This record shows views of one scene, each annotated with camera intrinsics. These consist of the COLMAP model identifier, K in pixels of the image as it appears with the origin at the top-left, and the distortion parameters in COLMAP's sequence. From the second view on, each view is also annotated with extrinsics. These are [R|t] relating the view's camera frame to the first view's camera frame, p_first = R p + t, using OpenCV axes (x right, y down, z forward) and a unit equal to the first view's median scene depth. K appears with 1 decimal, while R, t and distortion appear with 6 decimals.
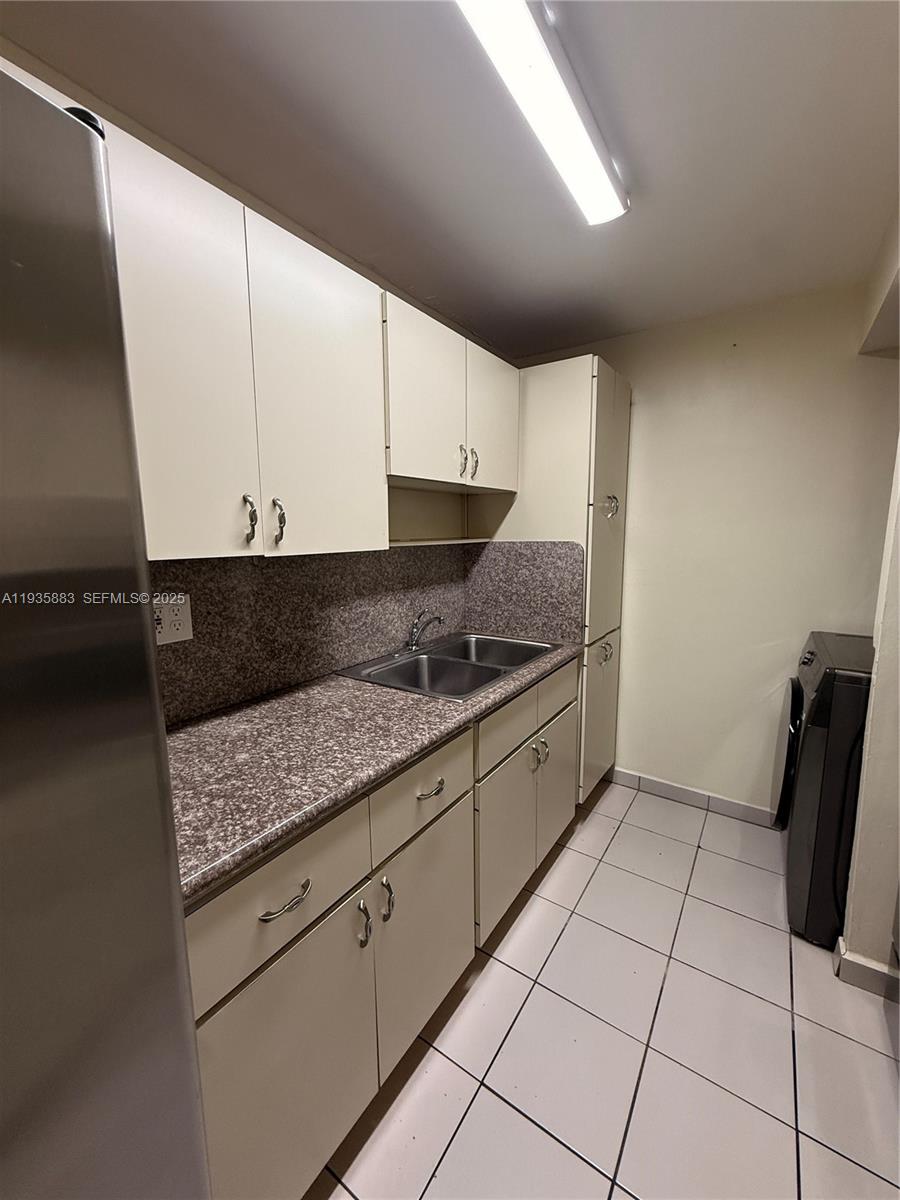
lens RADIAL K [[474.8, 0, 451.1], [0, 474.8, 597.1], [0, 0, 1]] dist [-0.001601, -0.000492]
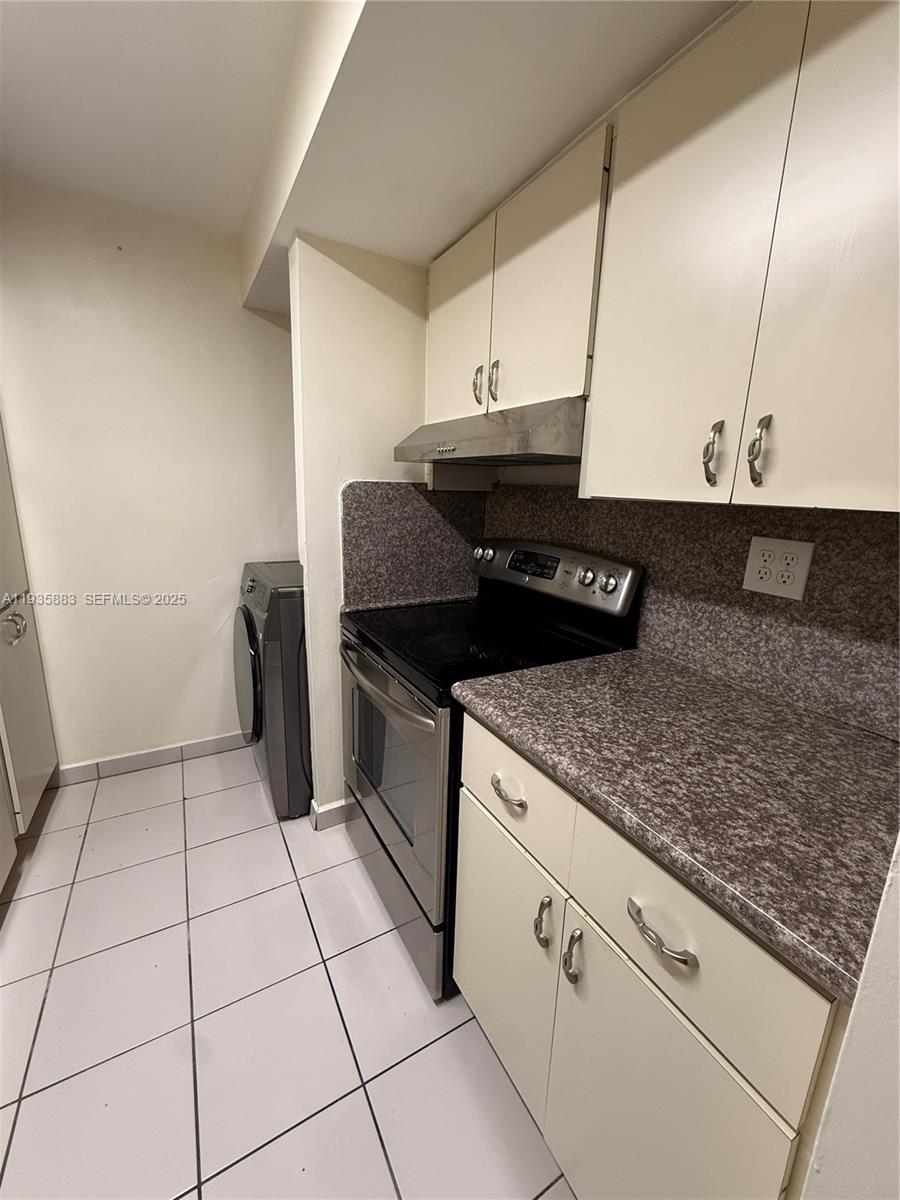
lens RADIAL K [[474.8, 0, 451.1], [0, 474.8, 597.1], [0, 0, 1]] dist [-0.001601, -0.000492]
pose [[0.437050, -0.179569, 0.881330, -0.018794], [0.093132, 0.983636, 0.154229, 0.023759], [-0.894602, 0.014674, 0.446622, 0.077828]]
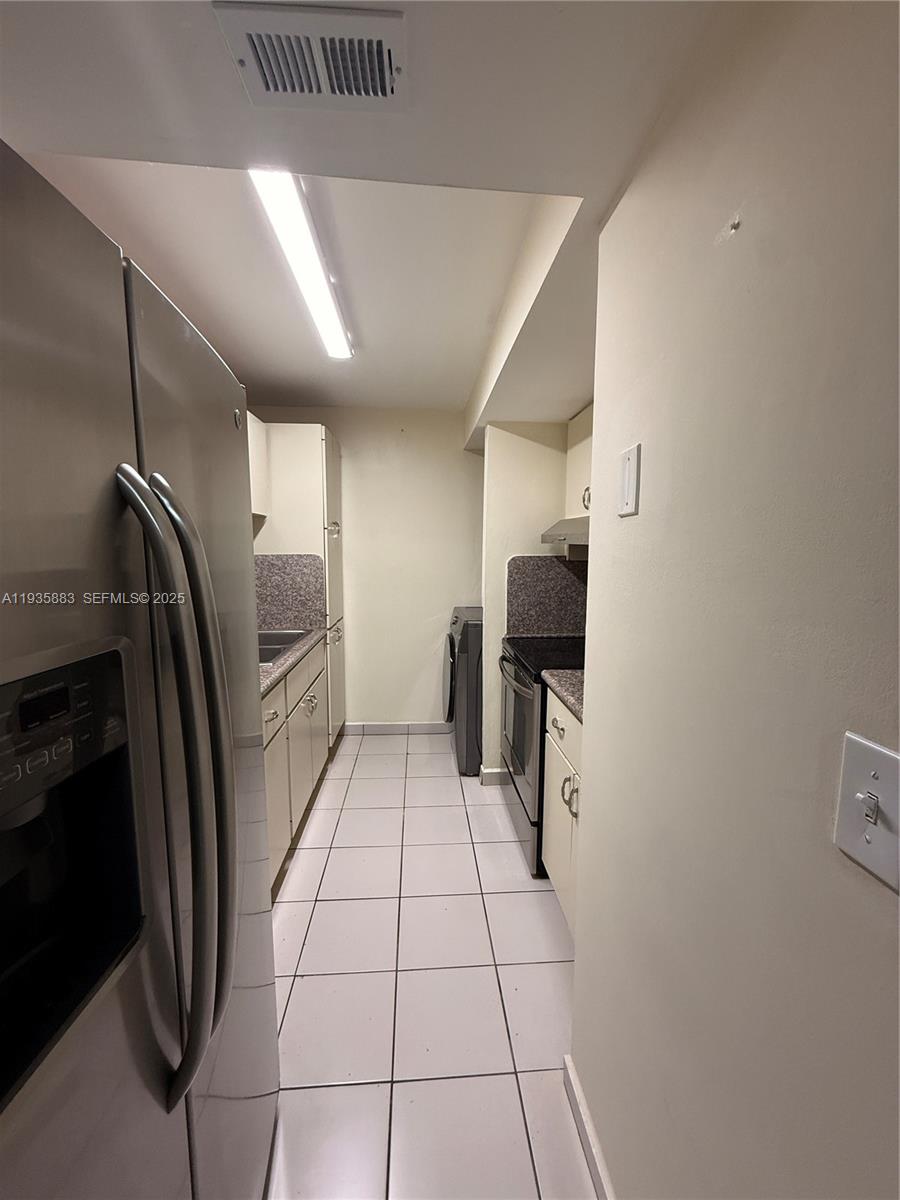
lens RADIAL K [[474.8, 0, 451.1], [0, 474.8, 597.1], [0, 0, 1]] dist [-0.001601, -0.000492]
pose [[0.785016, -0.057029, 0.616845, -0.286043], [0.076298, 0.997073, -0.004917, 0.043289], [-0.614759, 0.050924, 0.787069, -0.320108]]
